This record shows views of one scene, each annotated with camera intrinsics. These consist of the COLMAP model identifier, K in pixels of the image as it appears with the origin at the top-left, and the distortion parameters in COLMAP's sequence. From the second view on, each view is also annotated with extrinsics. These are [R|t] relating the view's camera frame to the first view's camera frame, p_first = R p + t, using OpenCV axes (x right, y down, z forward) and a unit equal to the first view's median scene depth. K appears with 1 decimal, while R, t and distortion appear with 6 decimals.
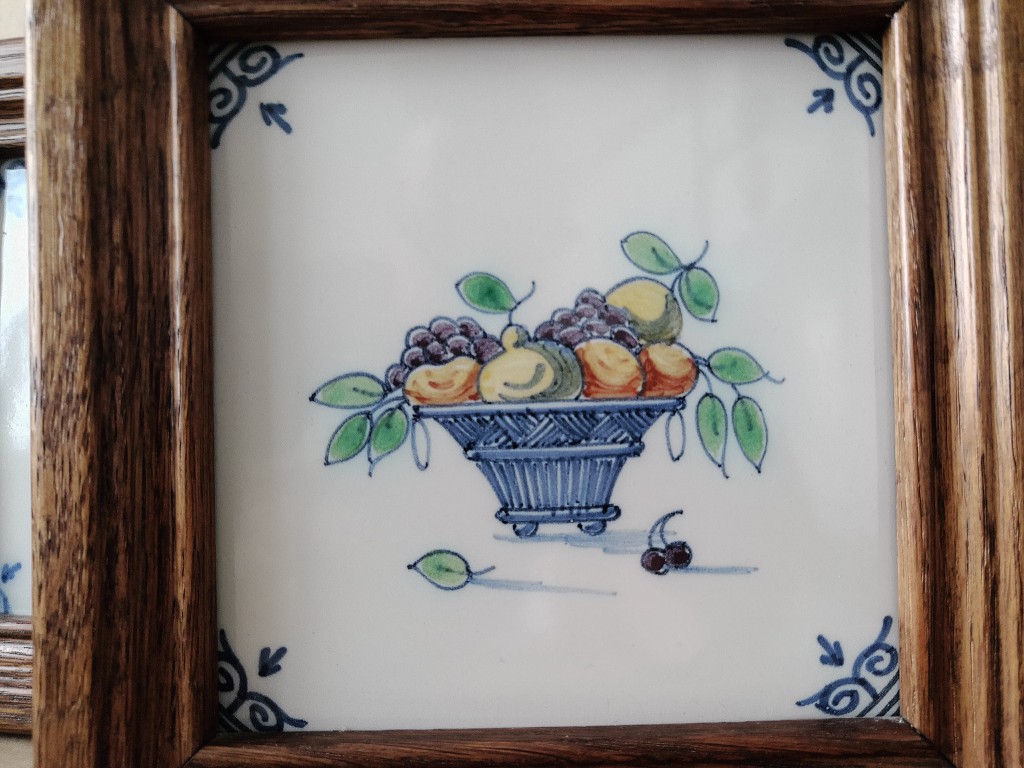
lens RADIAL K [[963.7, 0, 509.8], [0, 963.7, 356.8], [0, 0, 1]] dist [-0.067775, 0.079366]
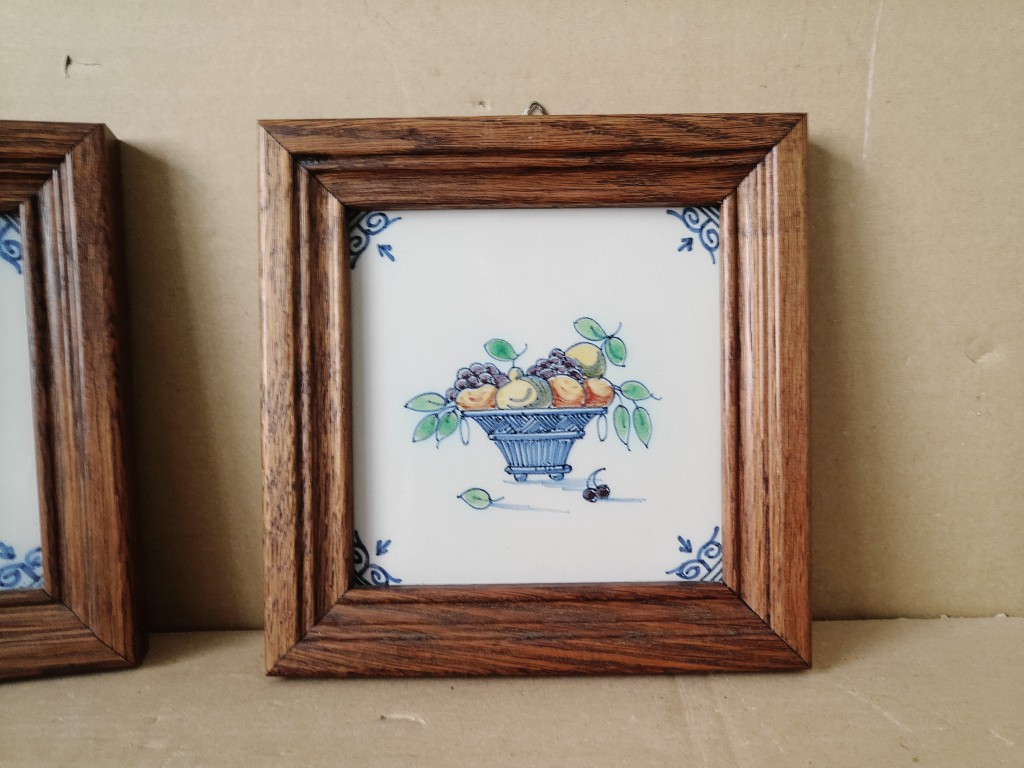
lens RADIAL K [[963.7, 0, 506.1], [0, 963.7, 373.4], [0, 0, 1]] dist [-0.067775, 0.079366]
pose [[0.999865, 0.007697, -0.014504, 0.013651], [-0.007077, 0.999078, 0.042344, -0.100065], [0.014817, -0.042235, 0.998998, -0.850929]]
